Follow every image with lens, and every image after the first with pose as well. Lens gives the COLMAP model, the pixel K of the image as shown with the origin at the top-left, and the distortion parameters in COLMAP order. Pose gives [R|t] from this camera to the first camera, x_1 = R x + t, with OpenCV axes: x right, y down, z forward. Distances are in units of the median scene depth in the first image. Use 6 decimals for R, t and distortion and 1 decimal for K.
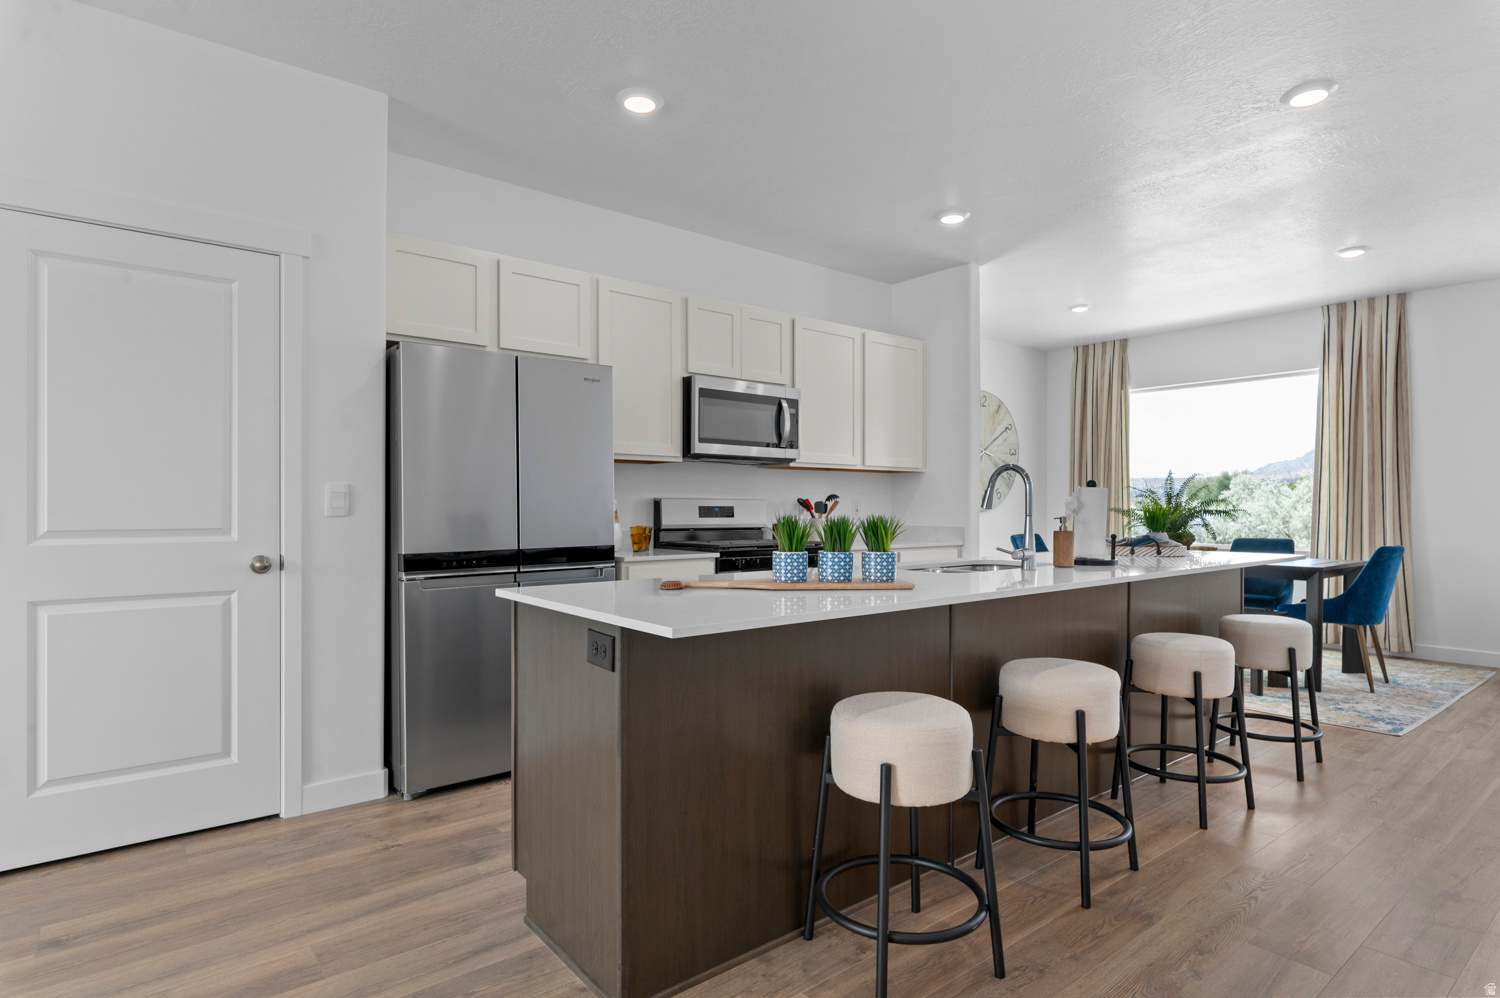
lens RADIAL K [[821.2, 0, 751.9], [0, 821.2, 495.7], [0, 0, 1]] dist [0.007614, -0.000031]
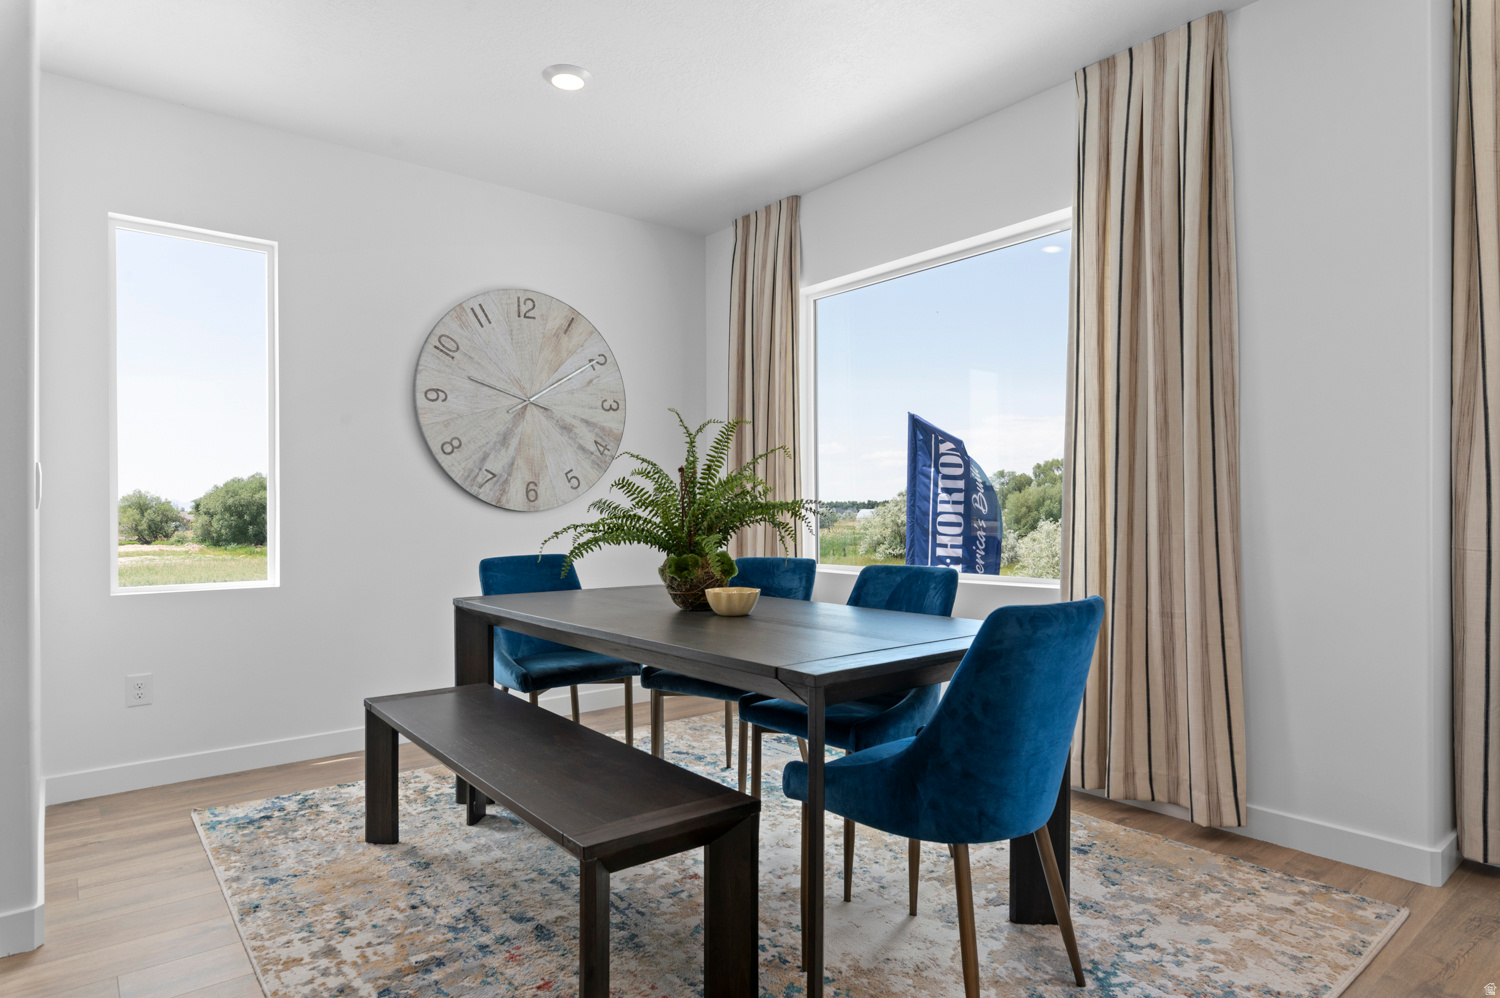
lens RADIAL K [[849.5, 0, 748.1], [0, 849.5, 509.9], [0, 0, 1]] dist [-0.041311, -0.000189]
pose [[0.999798, 0.000930, -0.020083, 0.511097], [-0.000800, 0.999979, 0.006448, 0.017231], [0.020088, -0.006431, 0.999778, 0.514857]]
